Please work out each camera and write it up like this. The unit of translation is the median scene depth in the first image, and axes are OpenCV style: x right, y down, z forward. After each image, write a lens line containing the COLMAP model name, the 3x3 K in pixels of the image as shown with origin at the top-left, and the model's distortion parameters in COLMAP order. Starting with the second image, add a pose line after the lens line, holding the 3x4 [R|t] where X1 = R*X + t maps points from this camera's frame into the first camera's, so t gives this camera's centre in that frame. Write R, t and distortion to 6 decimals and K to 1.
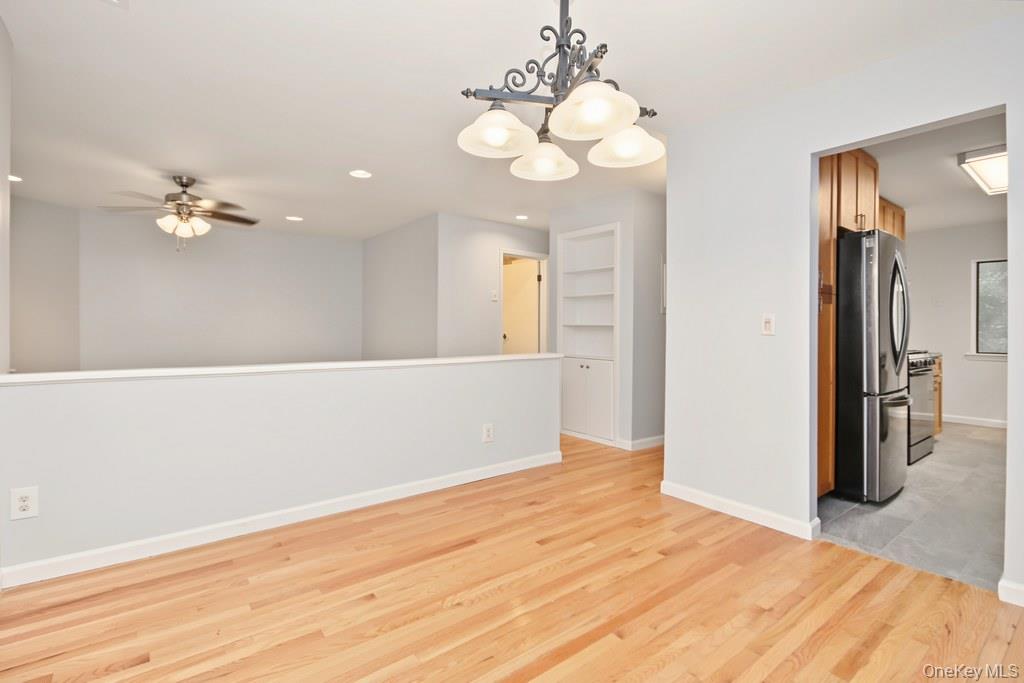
lens RADIAL K [[489.5, 0, 514.3], [0, 489.5, 332.9], [0, 0, 1]] dist [-0.001999, 0.000330]
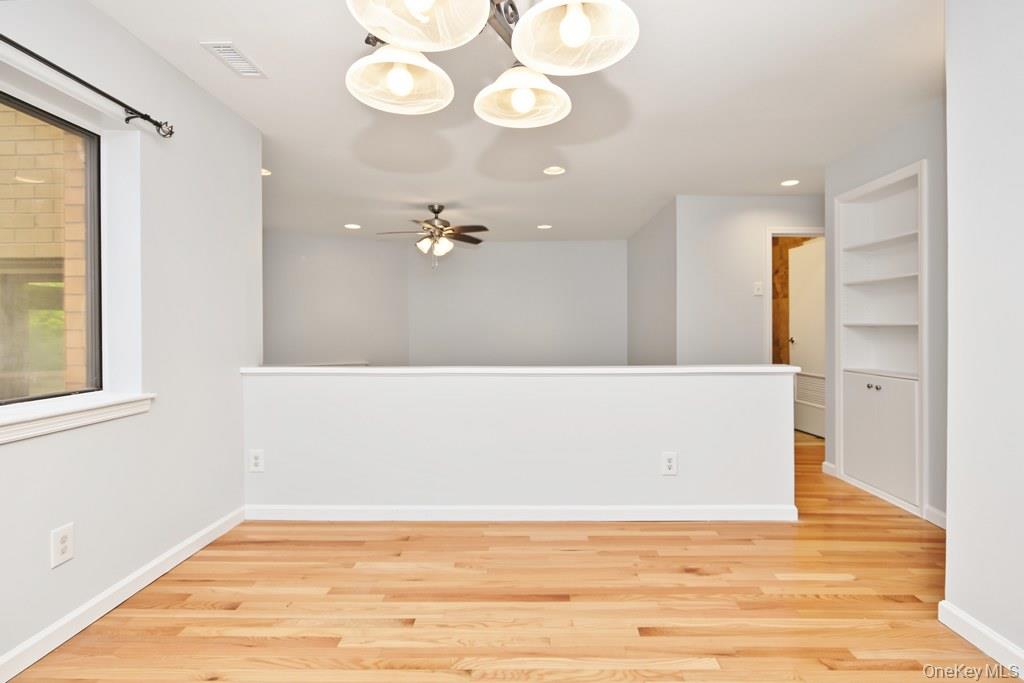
lens RADIAL K [[489.5, 0, 513.9], [0, 489.5, 336.1], [0, 0, 1]] dist [-0.001999, 0.000330]
pose [[0.772467, 0.000164, -0.635055, 0.333744], [0.001217, 0.999998, 0.001738, -0.004582], [0.635054, -0.002115, 0.772465, 0.302010]]
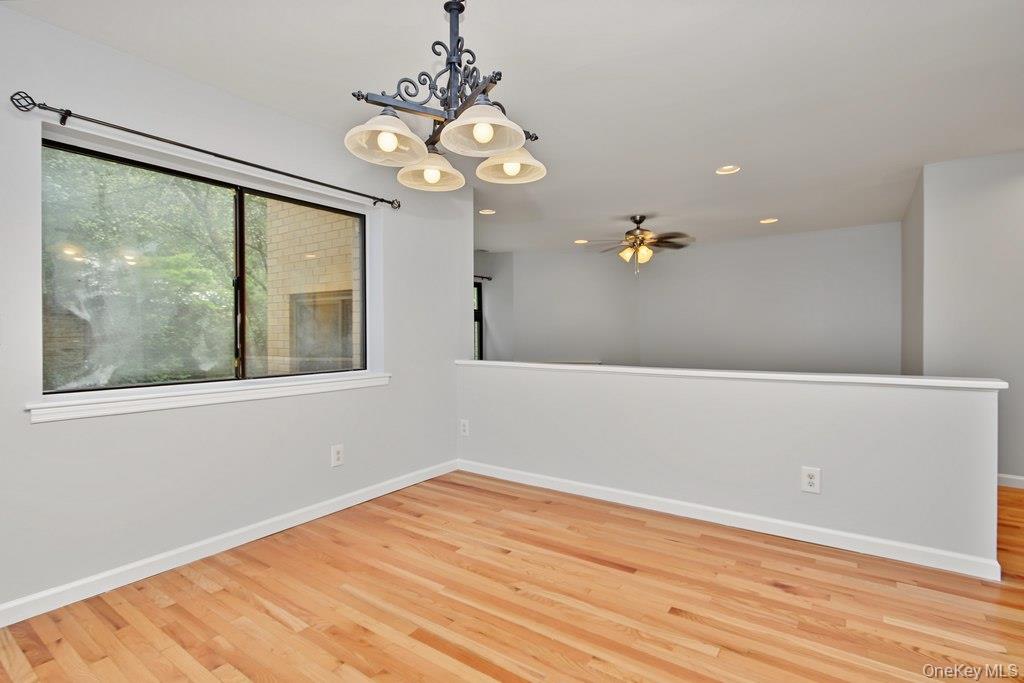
lens RADIAL K [[489.5, 0, 516.4], [0, 489.5, 341.1], [0, 0, 1]] dist [-0.001999, 0.000330]
pose [[0.288532, 0.012097, -0.957394, 0.668599], [-0.005426, 0.999925, 0.010999, -0.008945], [0.957455, 0.002021, 0.288576, 0.490820]]
